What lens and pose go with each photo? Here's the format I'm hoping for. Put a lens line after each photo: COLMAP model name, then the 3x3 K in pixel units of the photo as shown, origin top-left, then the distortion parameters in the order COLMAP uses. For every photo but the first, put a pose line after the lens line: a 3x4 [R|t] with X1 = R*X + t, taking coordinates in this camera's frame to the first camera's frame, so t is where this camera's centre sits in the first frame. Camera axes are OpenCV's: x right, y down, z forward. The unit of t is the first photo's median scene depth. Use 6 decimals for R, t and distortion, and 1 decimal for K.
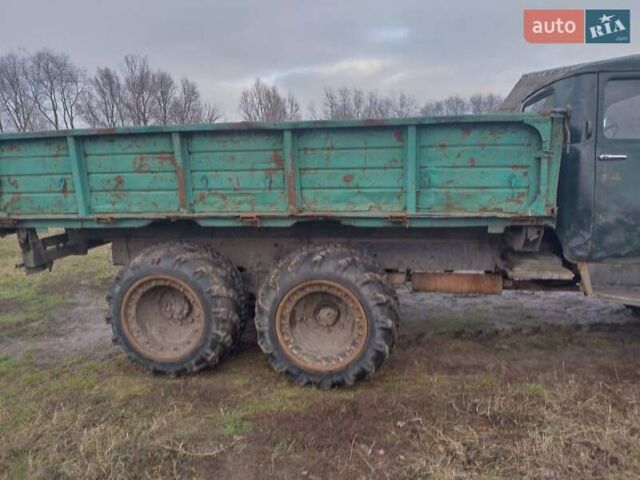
lens RADIAL K [[463.5, 0, 320.4], [0, 463.5, 241.4], [0, 0, 1]] dist [0.051659, -0.021233]
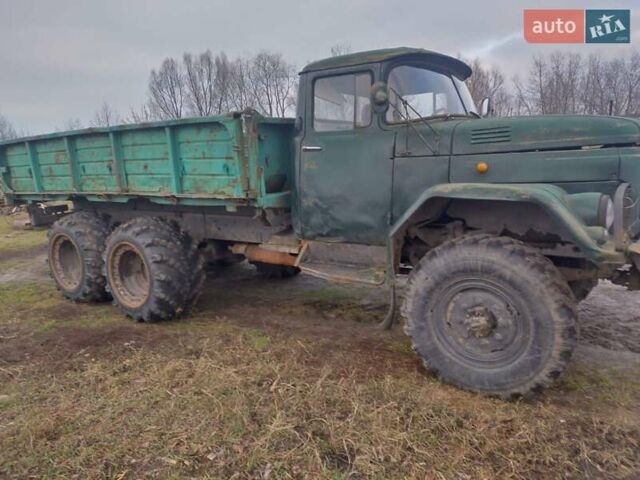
lens RADIAL K [[463.5, 0, 321.2], [0, 463.5, 243.2], [0, 0, 1]] dist [0.051659, -0.021233]
pose [[0.910478, 0.058630, -0.409381, 1.058494], [-0.041008, 0.997820, 0.051701, -0.007608], [0.411520, -0.030285, 0.910897, -0.025097]]
